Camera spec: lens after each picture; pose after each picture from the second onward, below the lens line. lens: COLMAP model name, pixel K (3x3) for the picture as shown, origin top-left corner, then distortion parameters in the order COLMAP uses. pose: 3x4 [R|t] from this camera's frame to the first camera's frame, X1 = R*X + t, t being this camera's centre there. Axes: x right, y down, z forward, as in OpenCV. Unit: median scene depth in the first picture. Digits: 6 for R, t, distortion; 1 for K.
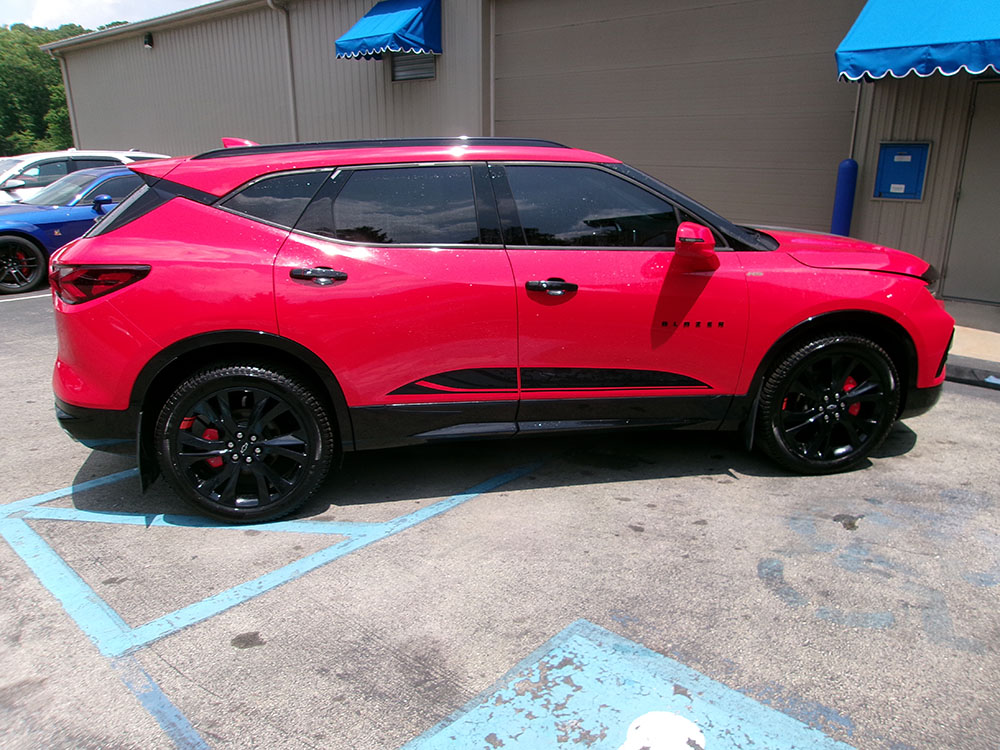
lens RADIAL K [[767.4, 0, 500.0], [0, 767.4, 375.0], [0, 0, 1]] dist [-0.010058, -0.000603]
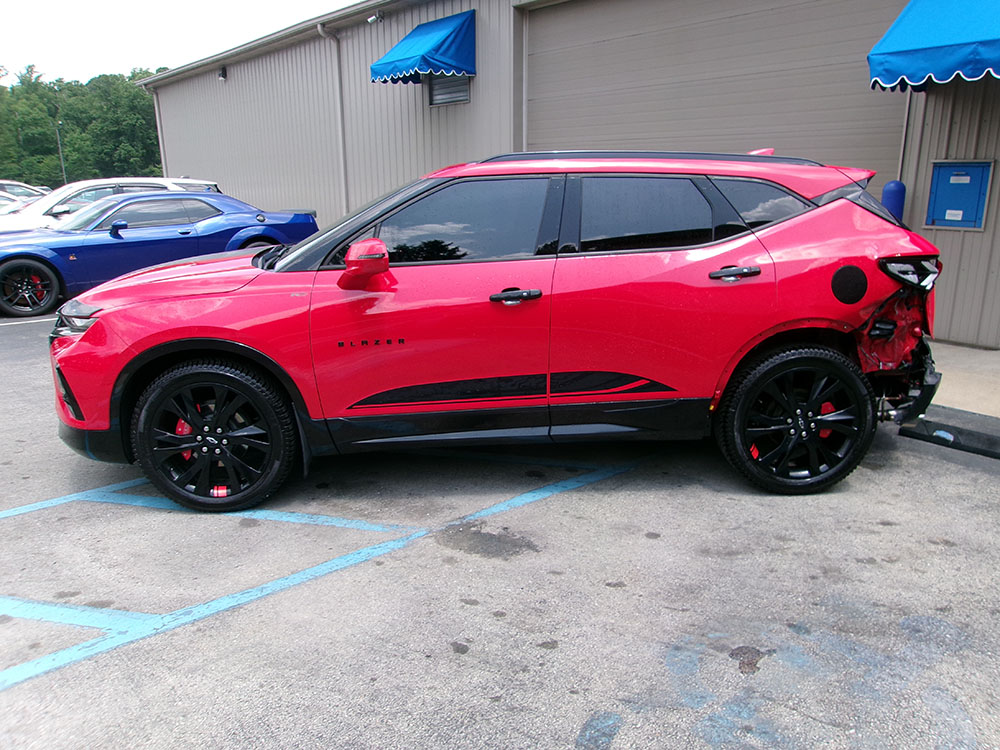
lens RADIAL K [[769.1, 0, 500.0], [0, 769.1, 375.0], [0, 0, 1]] dist [-0.024094, 0.006795]
pose [[0.991018, 0.030086, -0.130298, 0.160968], [-0.034890, 0.998787, -0.034746, -0.023784], [0.129094, 0.038980, 0.990866, 0.124543]]
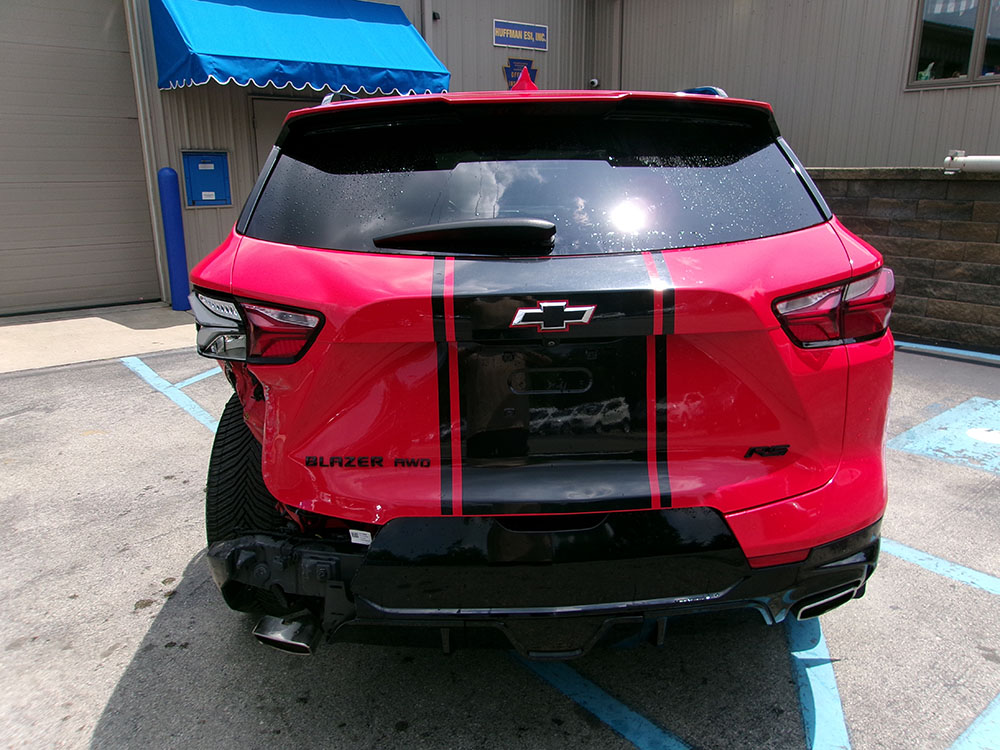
lens RADIAL K [[777.6, 0, 500.0], [0, 777.6, 375.0], [0, 0, 1]] dist [-0.029666, 0.054583]
pose [[0.132506, -0.249033, 0.959388, -0.567970], [0.298804, 0.932929, 0.200895, -0.130602], [-0.945071, 0.260049, 0.198030, 0.570821]]
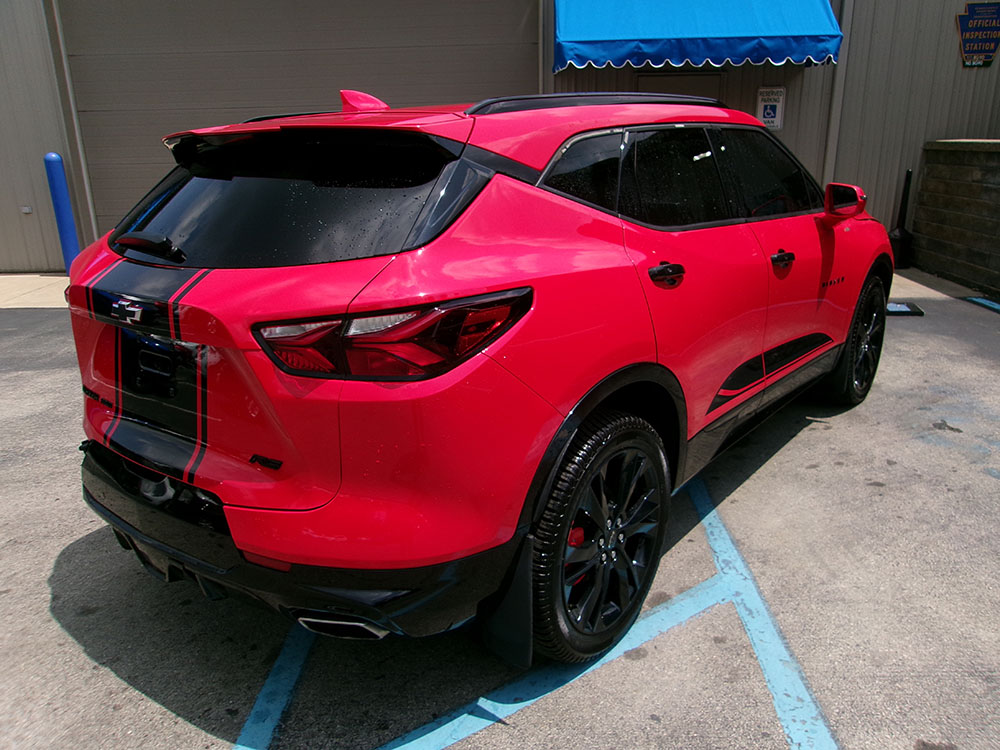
lens RADIAL K [[770.6, 0, 500.0], [0, 770.6, 375.0], [0, 0, 1]] dist [-0.012371, 0.016524]
pose [[0.743997, -0.203703, 0.636375, -0.420647], [0.208993, 0.975554, 0.067937, -0.059227], [-0.634658, 0.082453, 0.768382, 0.271908]]
